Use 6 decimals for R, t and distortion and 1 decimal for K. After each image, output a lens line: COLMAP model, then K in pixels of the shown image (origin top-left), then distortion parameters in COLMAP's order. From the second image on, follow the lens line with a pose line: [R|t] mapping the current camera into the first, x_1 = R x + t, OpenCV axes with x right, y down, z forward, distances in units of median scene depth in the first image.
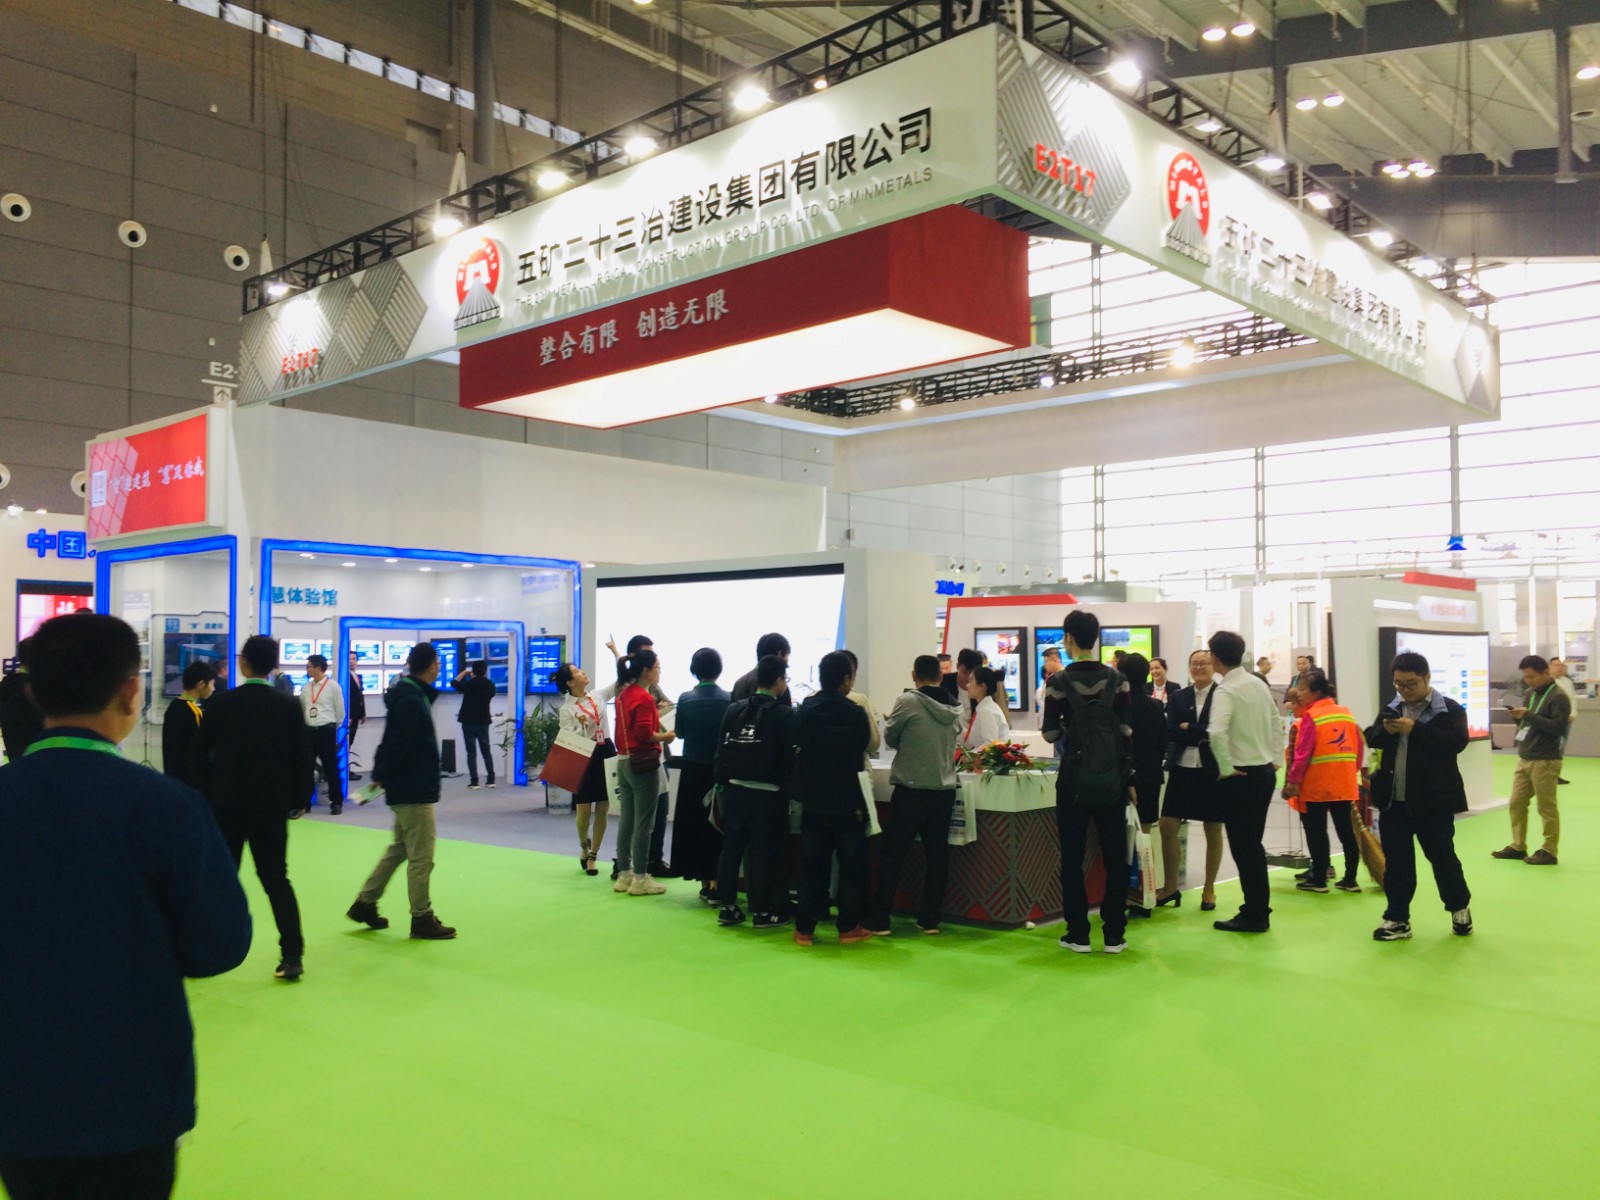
lens RADIAL K [[1360.8, 0, 804.0], [0, 1360.8, 607.0], [0, 0, 1]] dist [0.095543, -0.135773]
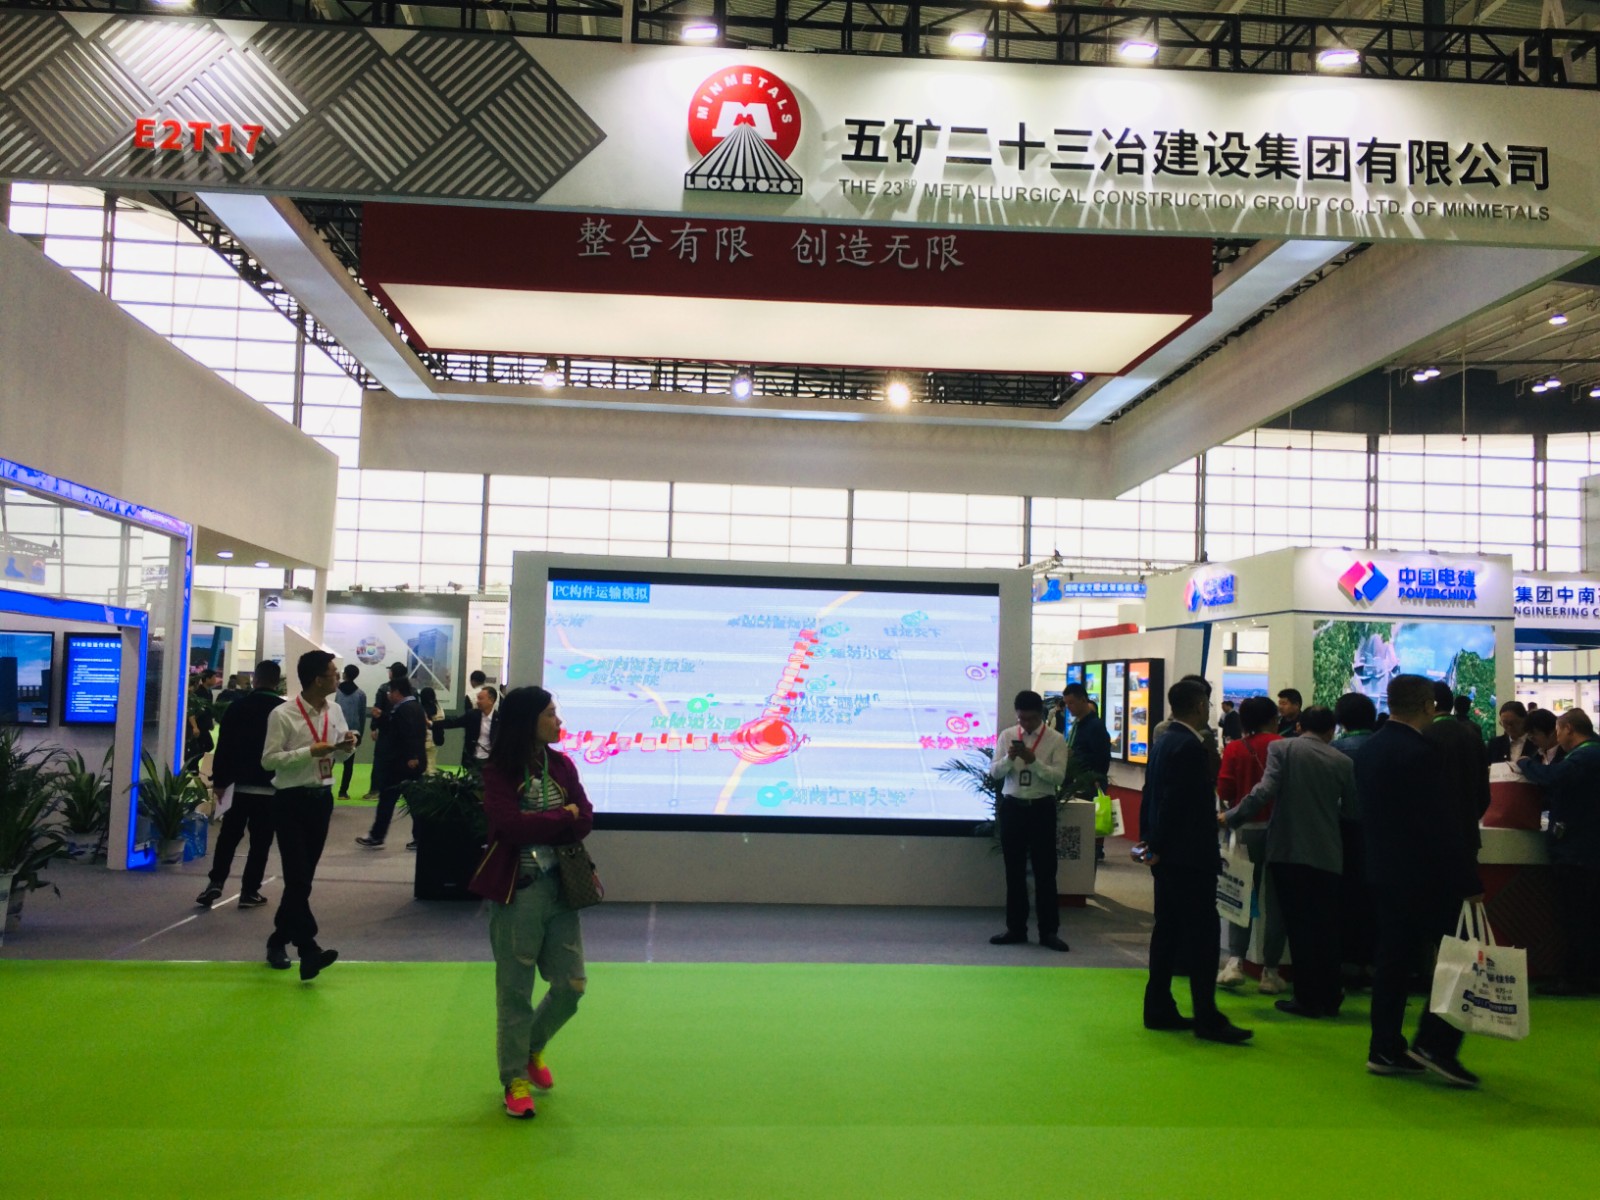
lens RADIAL K [[1360.8, 0, 802.1], [0, 1360.8, 600.9], [0, 0, 1]] dist [0.095543, -0.135773]
pose [[0.671068, 0.063212, 0.738696, -0.847461], [-0.051245, 0.997930, -0.038843, 0.023175], [-0.739623, -0.011788, 0.672918, 0.625982]]
